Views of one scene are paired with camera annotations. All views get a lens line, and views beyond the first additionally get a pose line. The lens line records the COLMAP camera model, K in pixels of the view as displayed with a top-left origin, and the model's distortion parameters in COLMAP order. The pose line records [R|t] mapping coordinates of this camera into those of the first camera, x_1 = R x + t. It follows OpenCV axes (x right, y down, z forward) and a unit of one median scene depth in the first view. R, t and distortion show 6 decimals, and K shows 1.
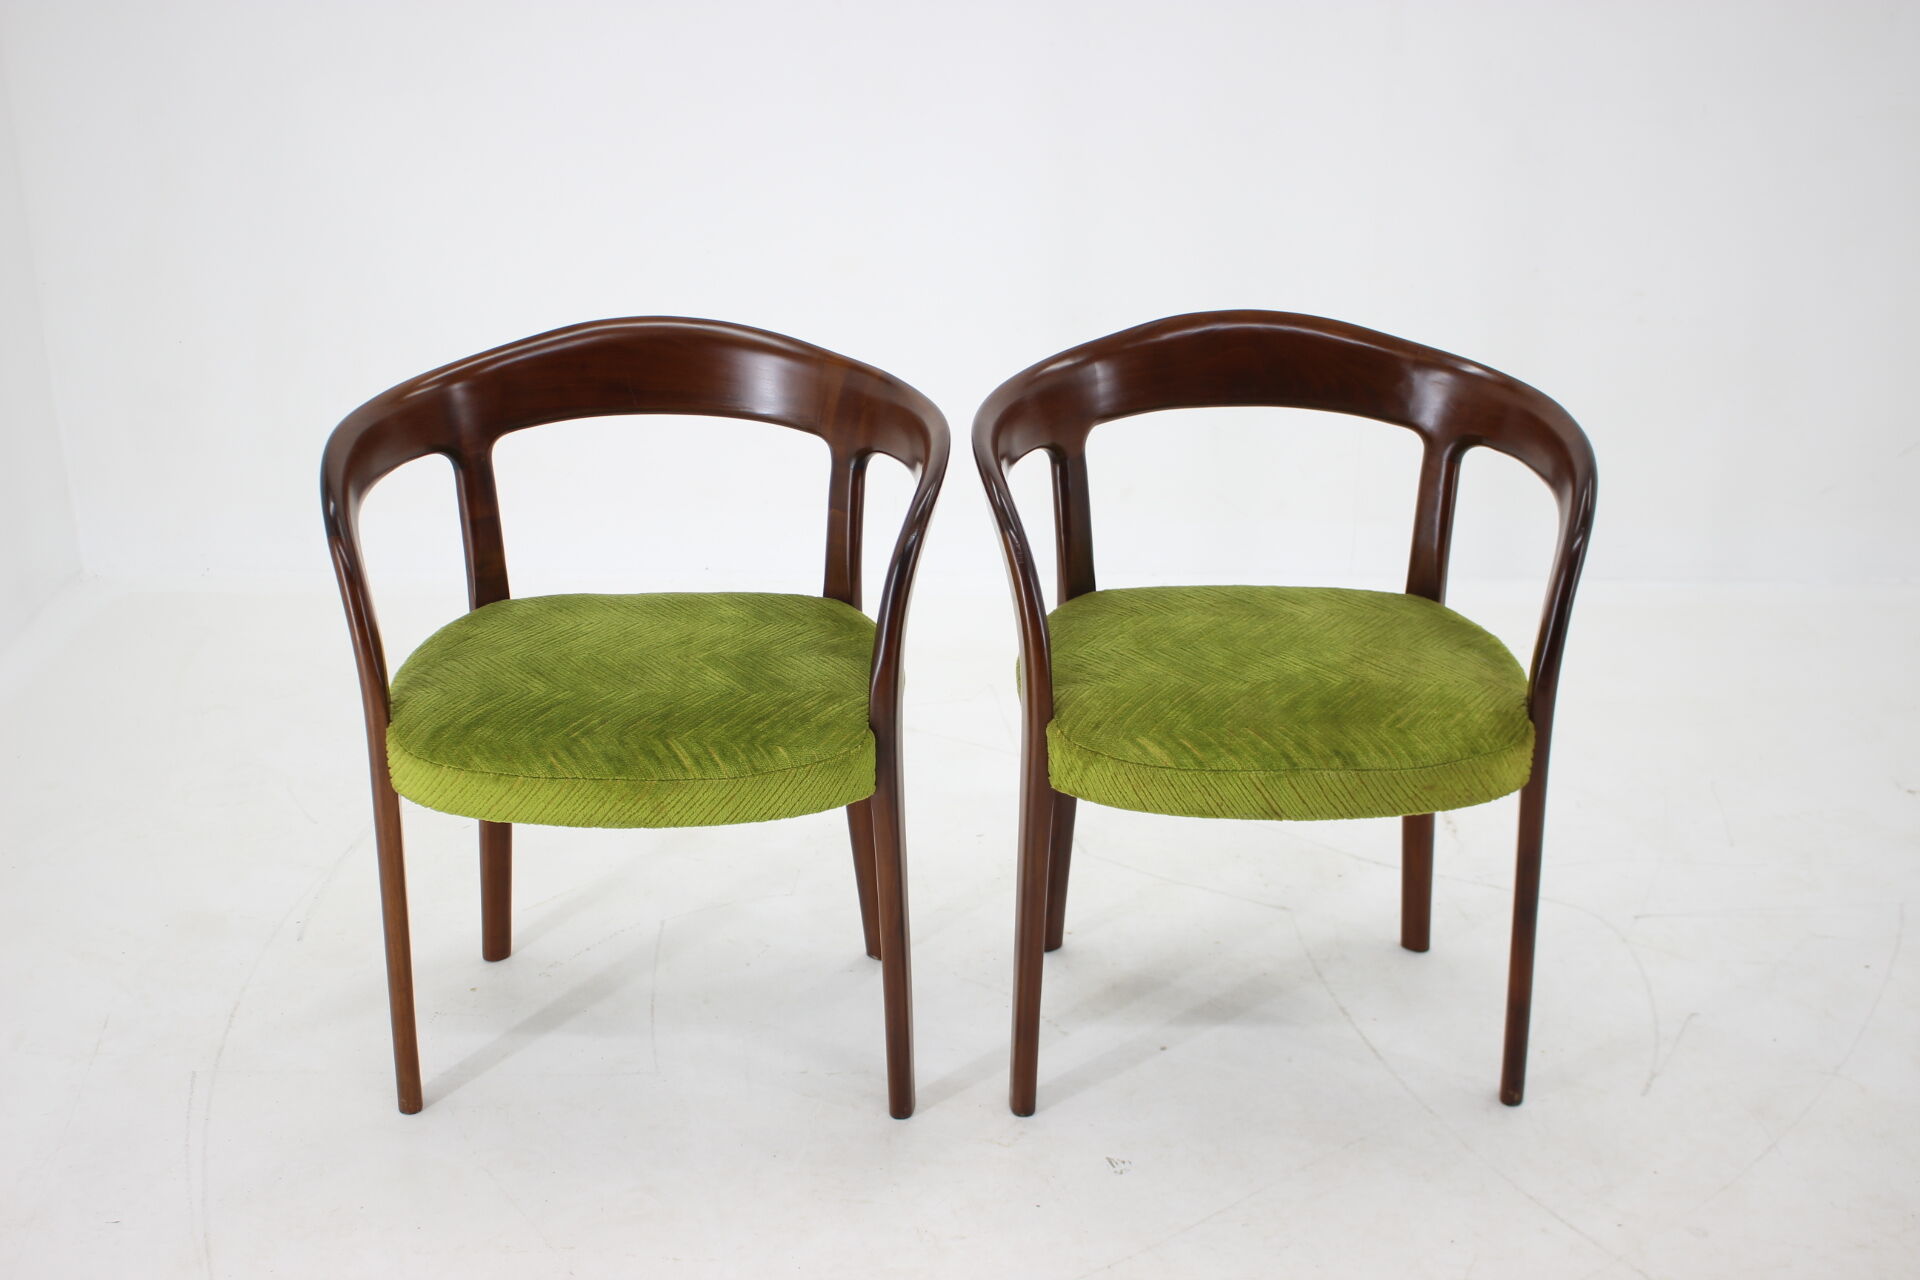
lens RADIAL K [[1561.6, 0, 960.0], [0, 1561.6, 640.0], [0, 0, 1]] dist [-0.012797, -0.004546]
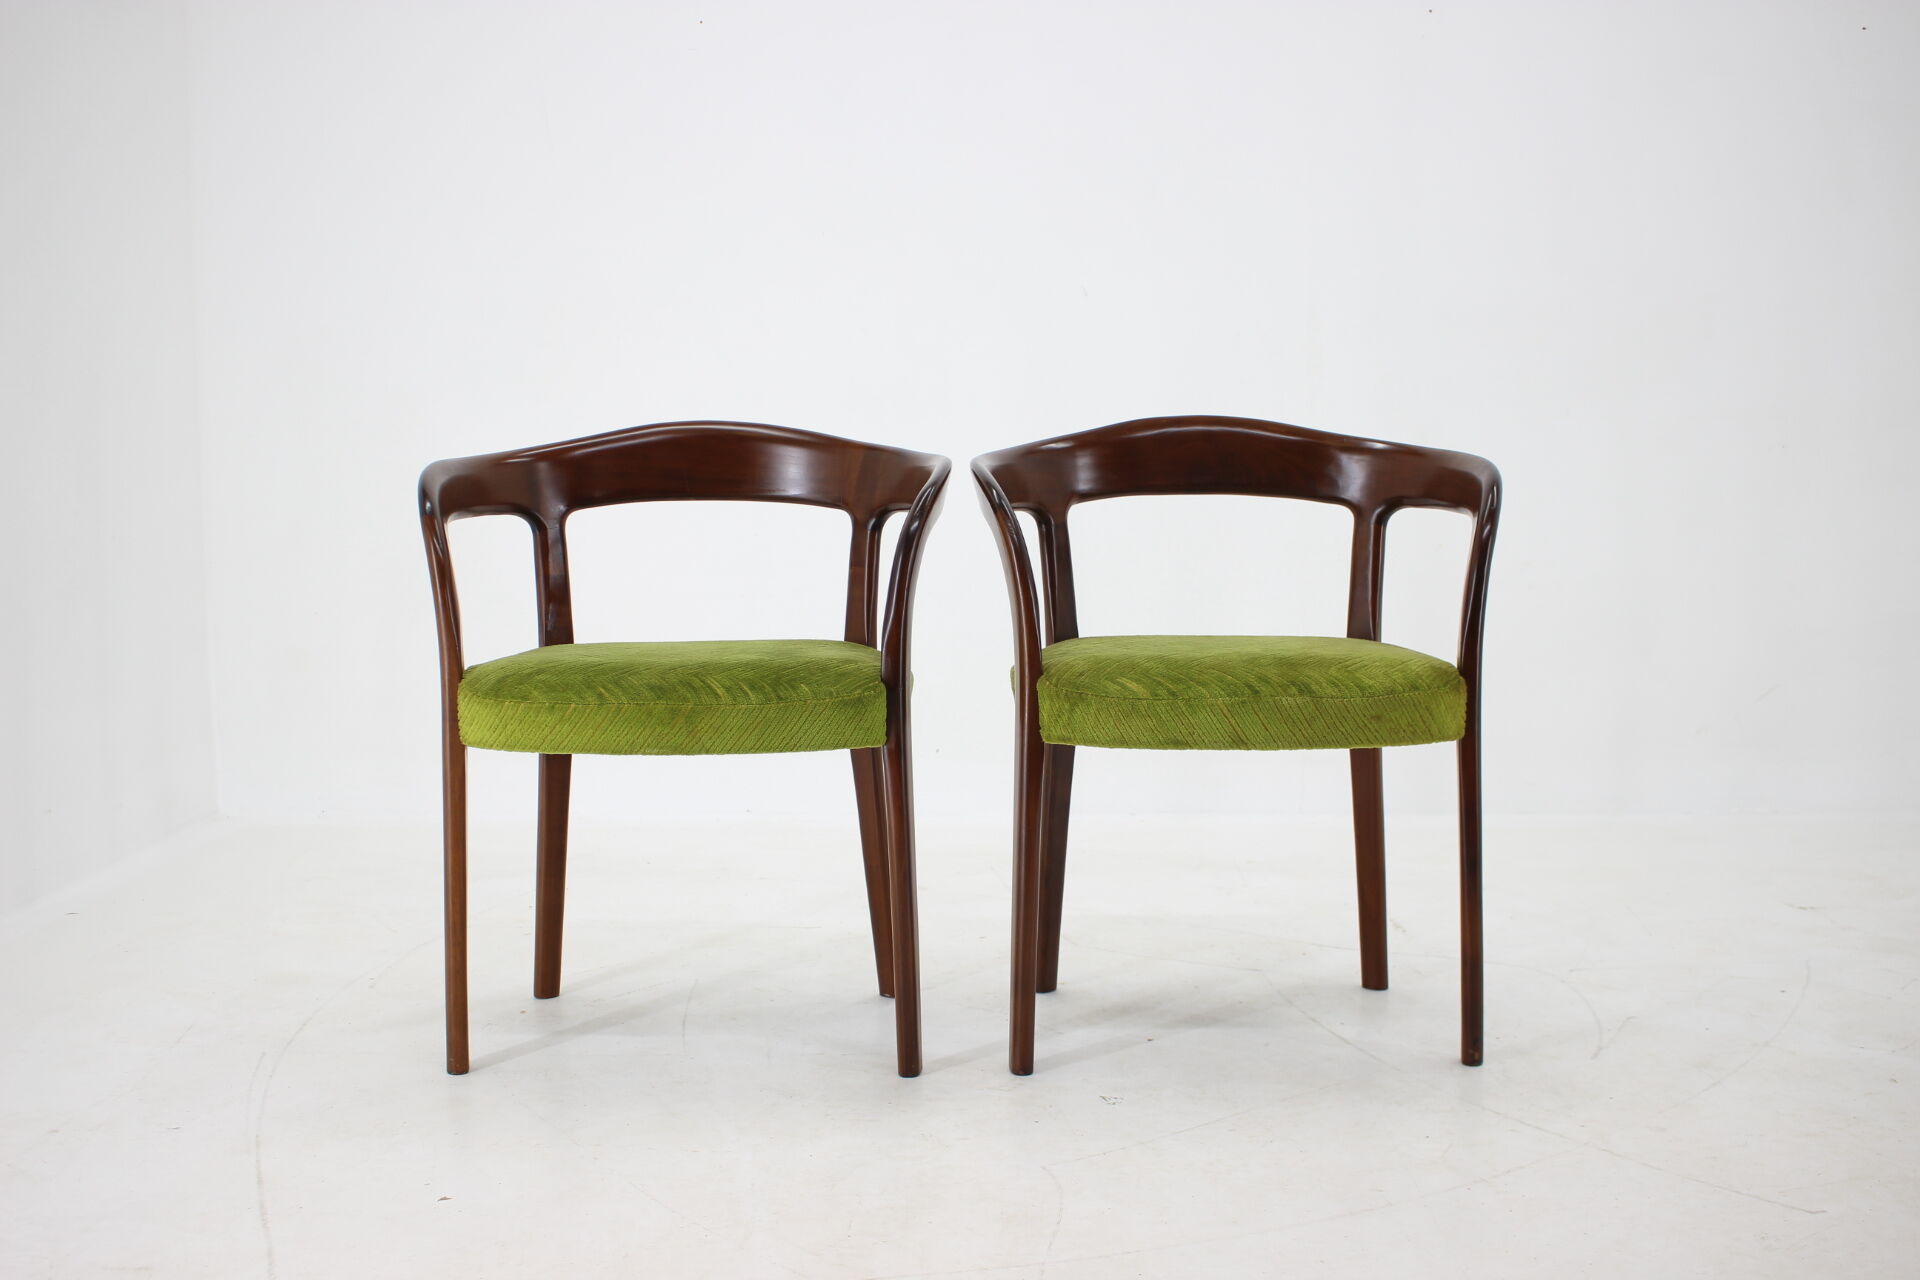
lens RADIAL K [[1323.8, 0, 960.0], [0, 1323.8, 640.0], [0, 0, 1]] dist [-0.027762, -0.000856]
pose [[0.999976, -0.005788, -0.003800, 0.002919], [0.004904, 0.979486, -0.201453, 0.203934], [0.004888, 0.201430, 0.979491, 0.045758]]
